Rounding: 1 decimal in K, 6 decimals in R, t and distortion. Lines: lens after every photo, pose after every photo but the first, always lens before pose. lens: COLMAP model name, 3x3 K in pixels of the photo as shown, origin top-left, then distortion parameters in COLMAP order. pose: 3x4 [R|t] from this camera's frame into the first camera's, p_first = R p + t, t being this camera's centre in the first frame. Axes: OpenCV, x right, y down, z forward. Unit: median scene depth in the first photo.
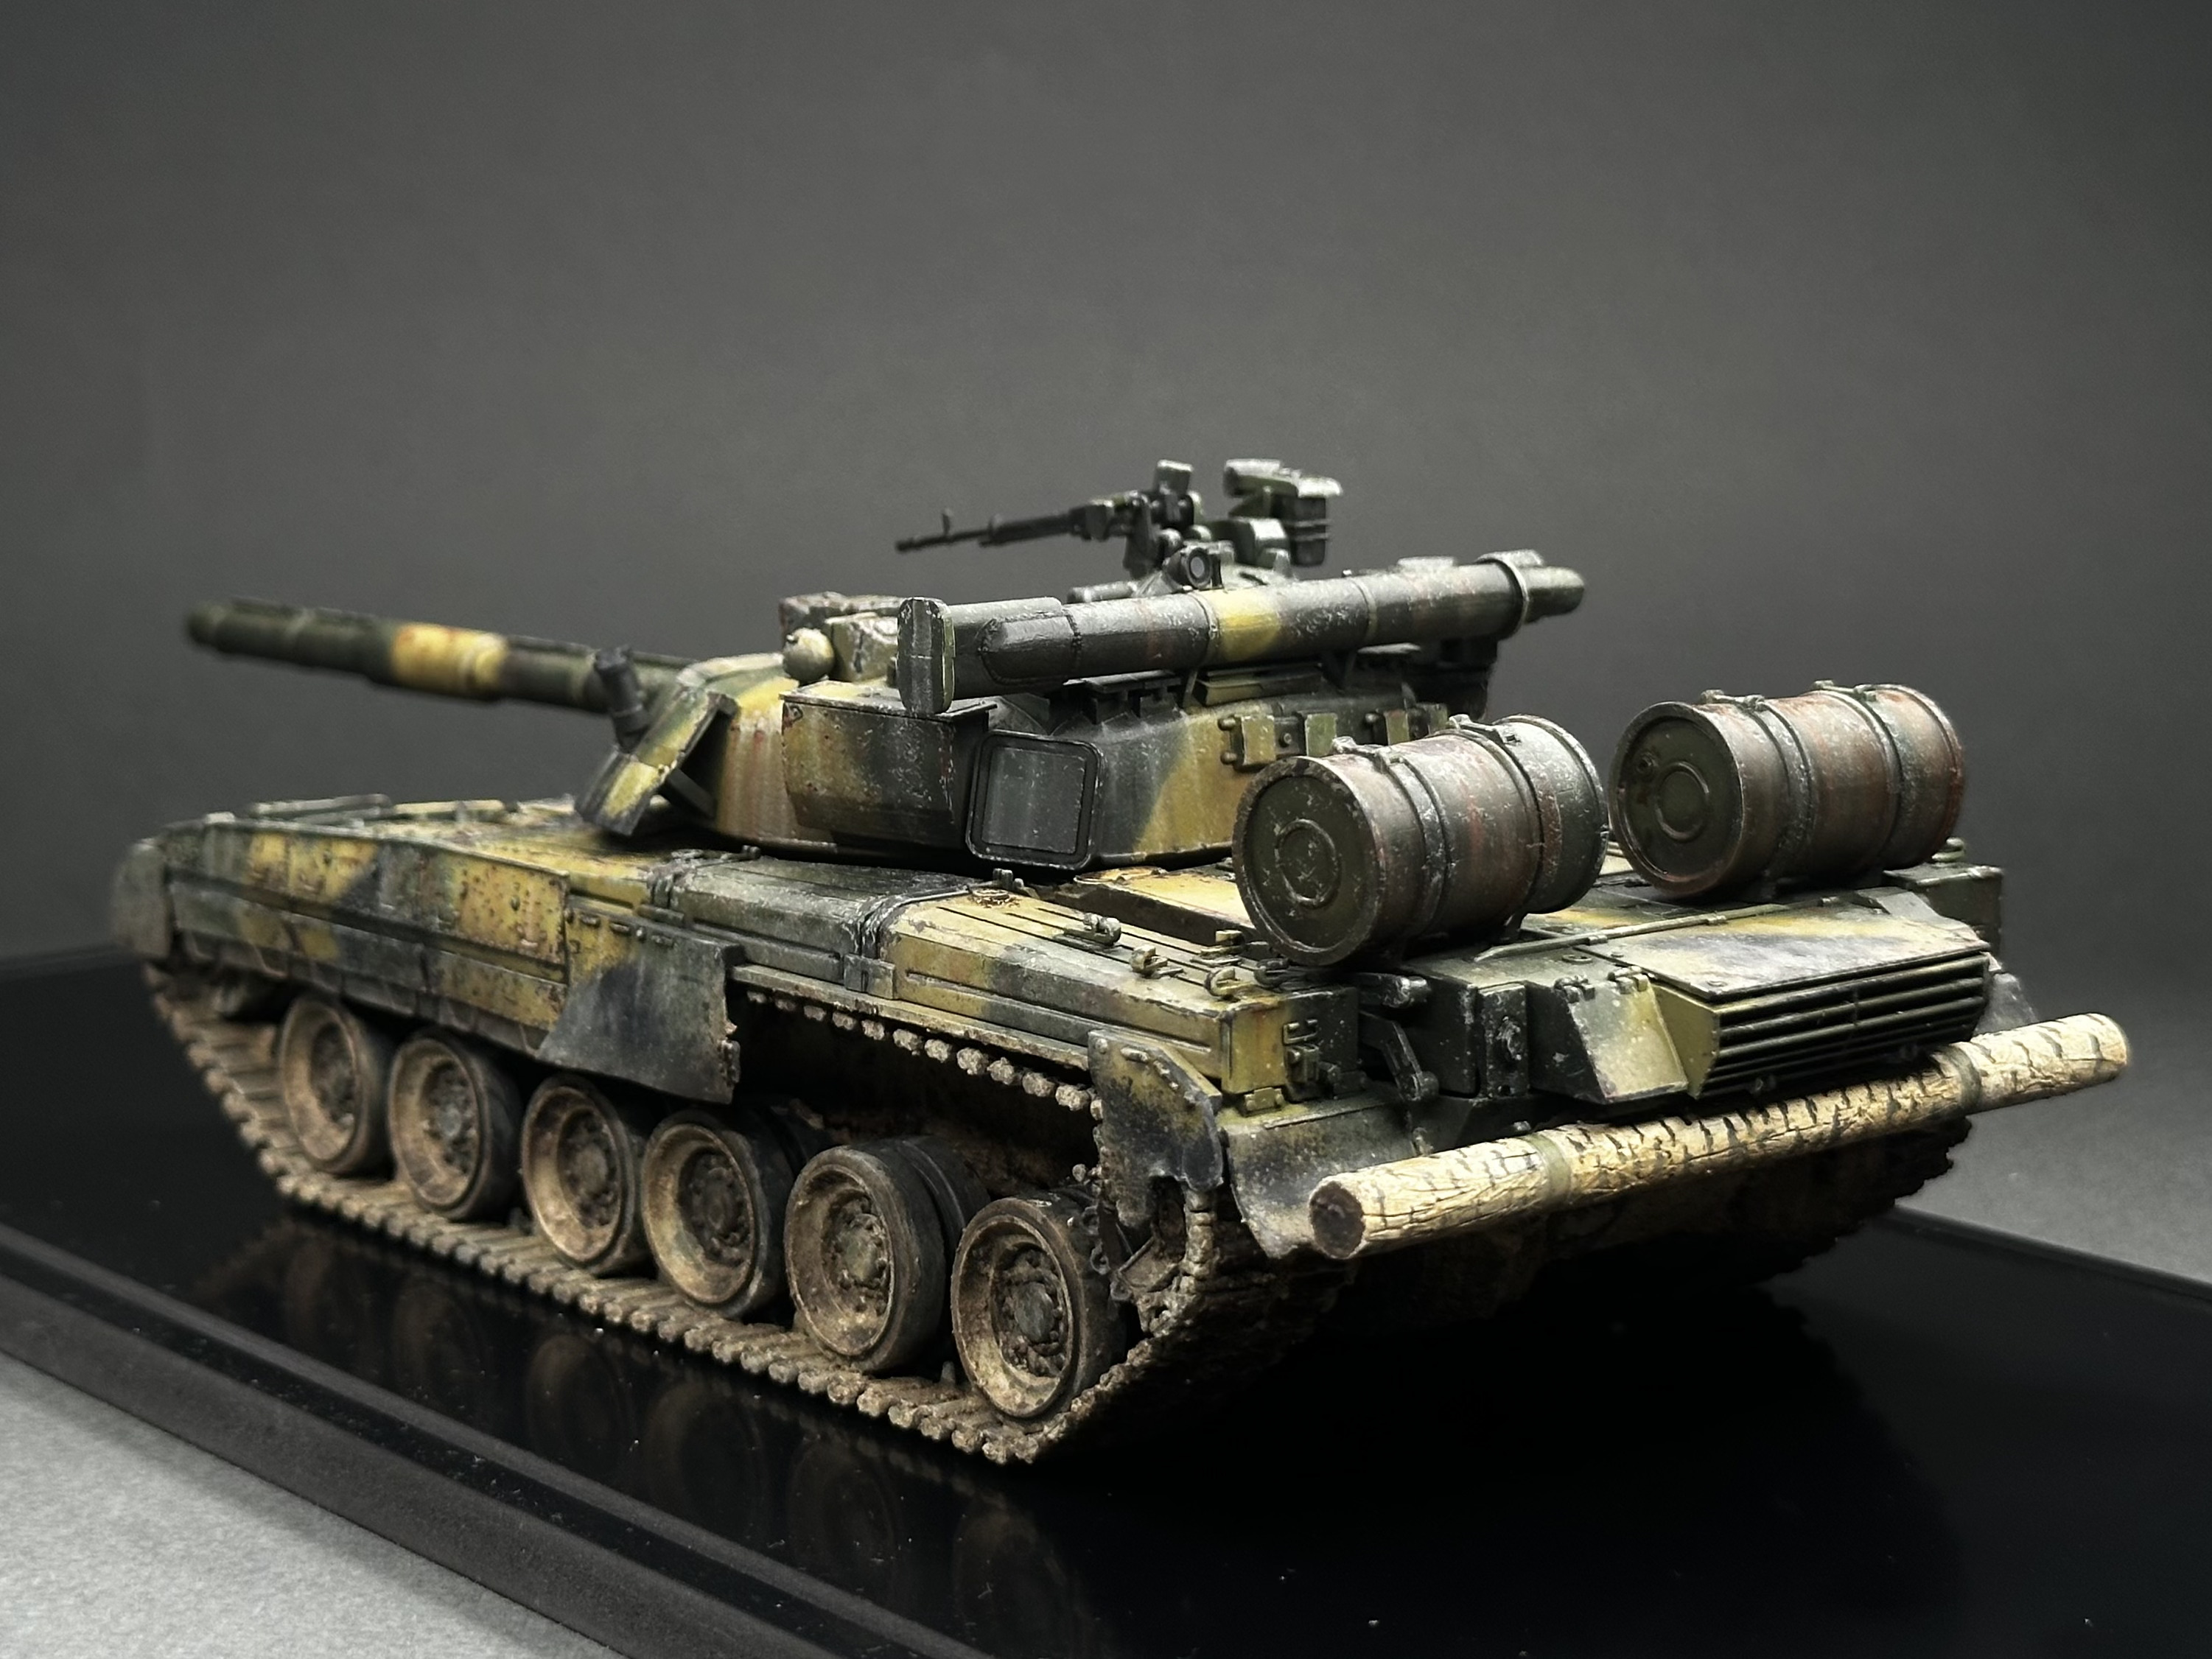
lens RADIAL K [[4192.8, 0, 937.0], [0, 4192.8, 550.9], [0, 0, 1]] dist [0.053849, -0.026521]
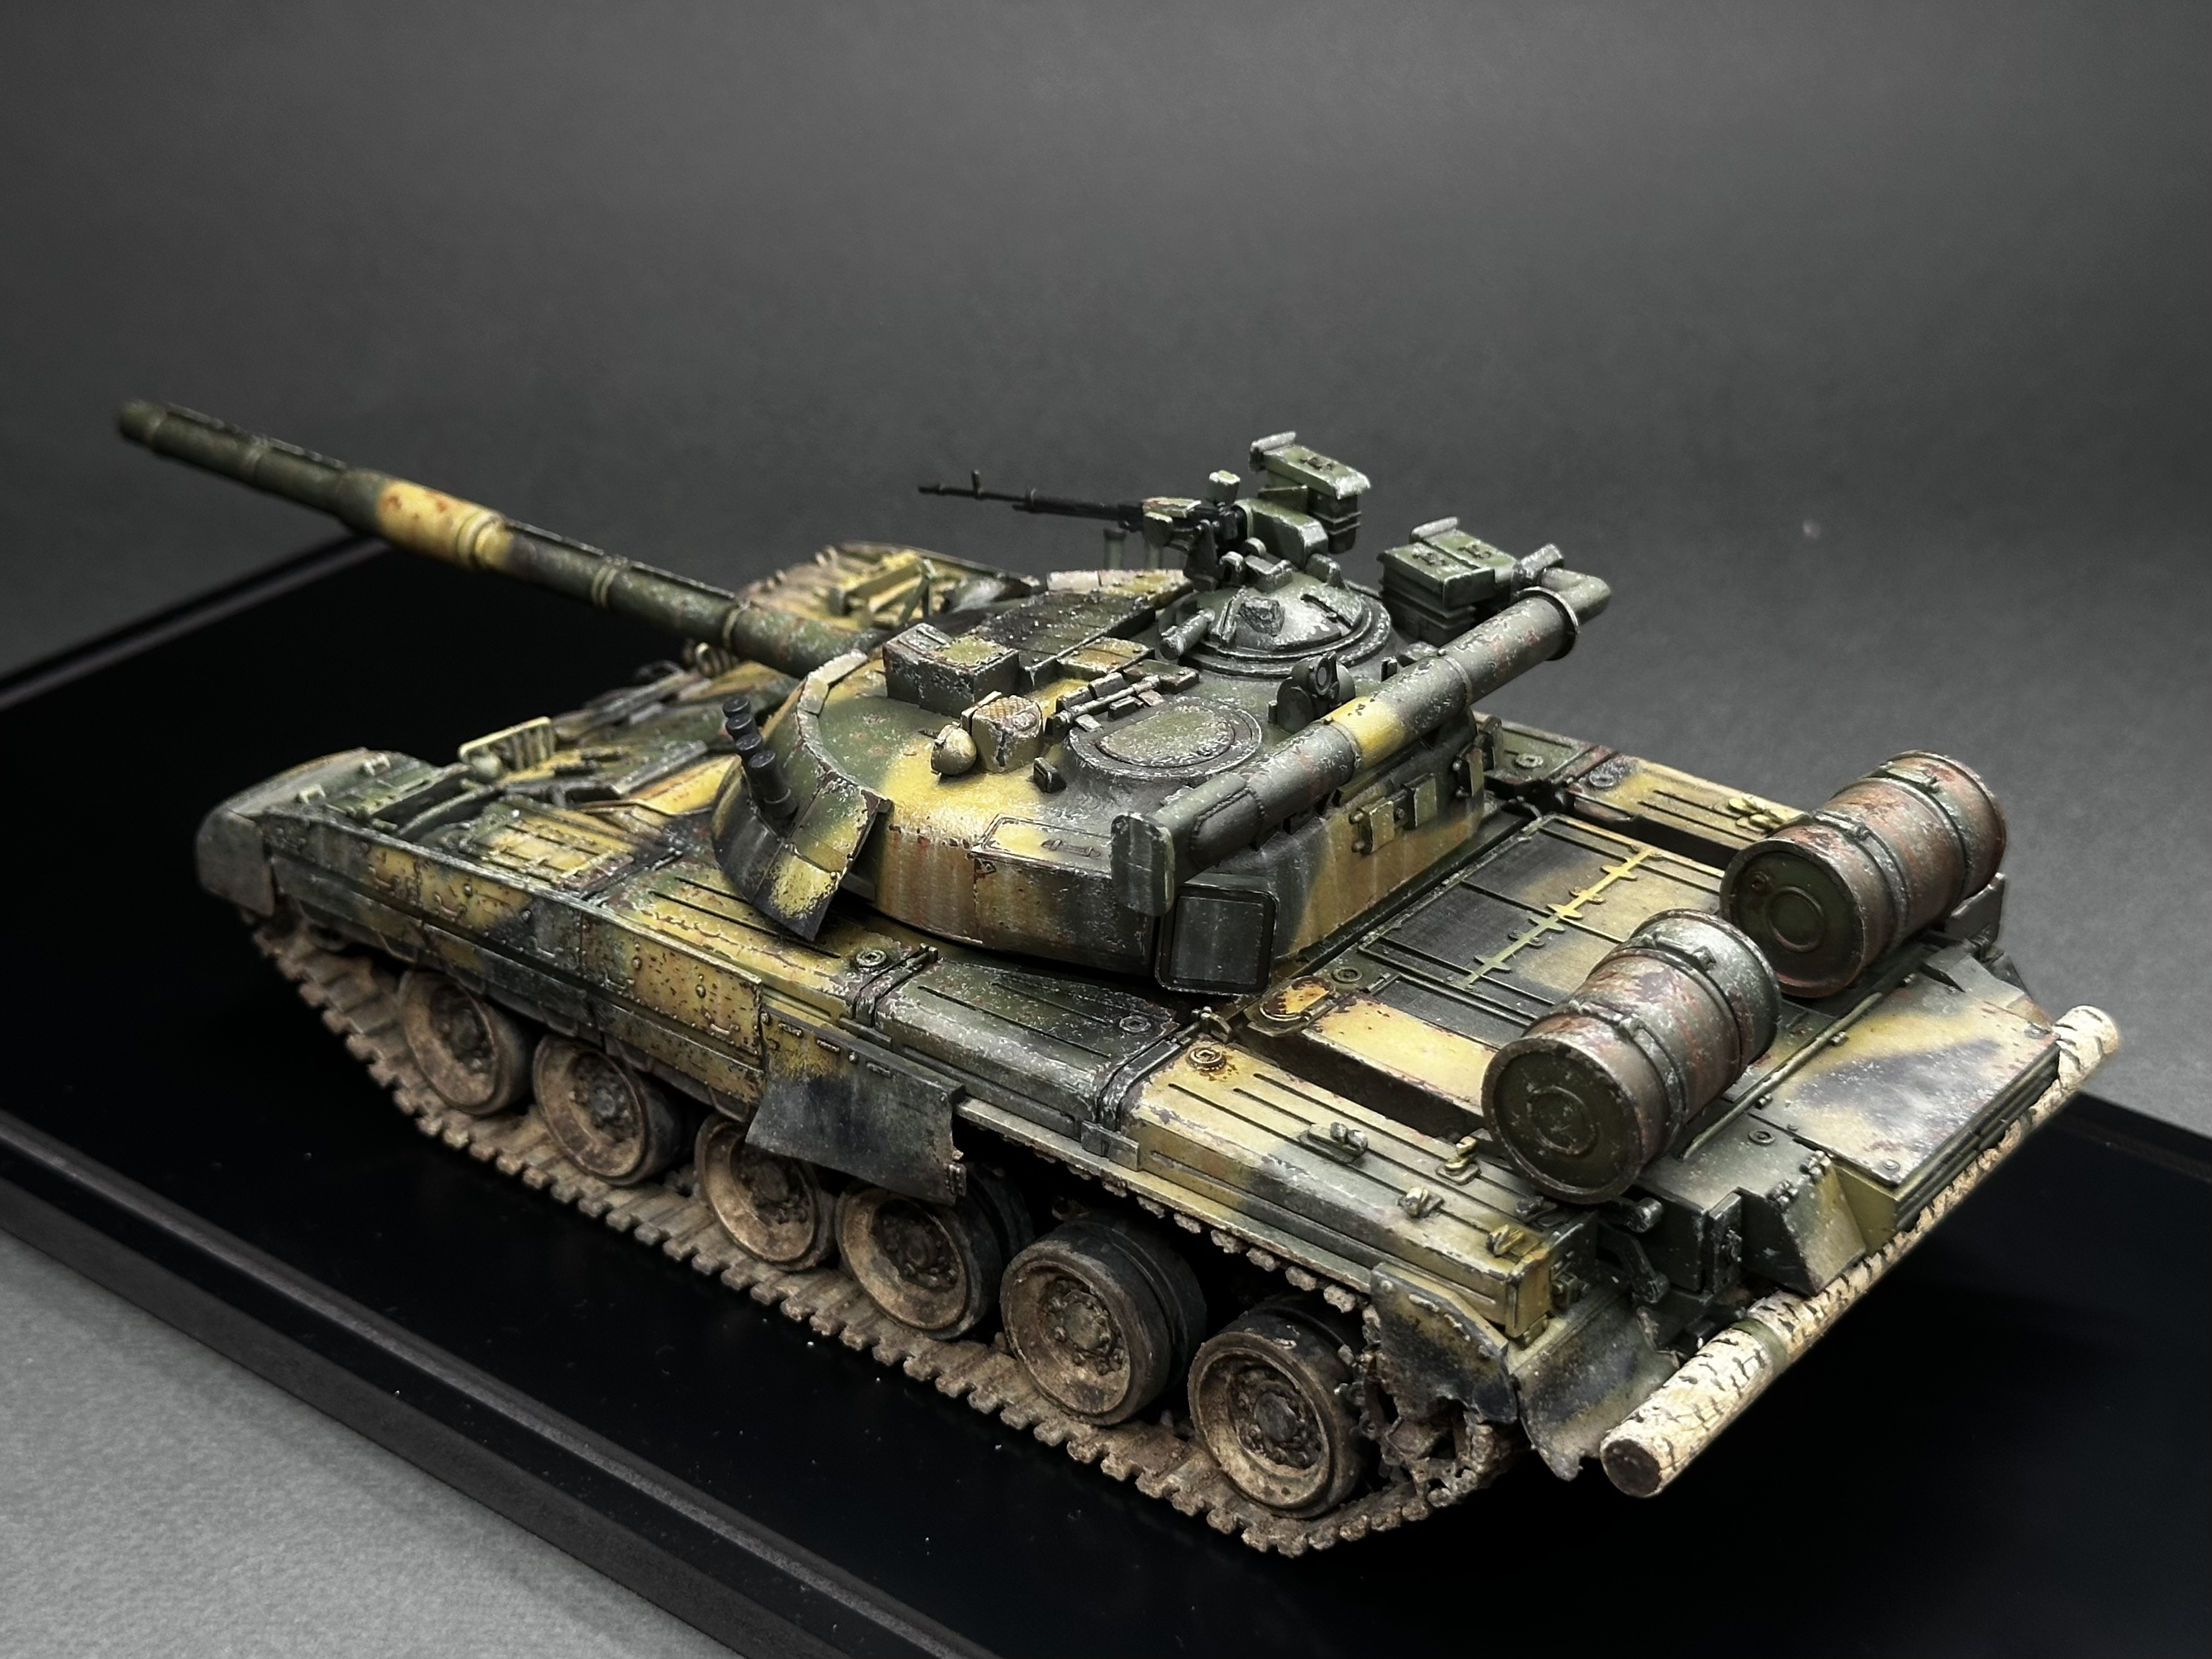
lens RADIAL K [[3608.9, 0, 953.8], [0, 3608.9, 668.1], [0, 0, 1]] dist [0.149536, -0.305056]
pose [[0.978499, -0.102488, 0.178987, -0.207580], [0.033659, 0.935518, 0.351672, -0.344378], [-0.203488, -0.338086, 0.918853, 0.153277]]
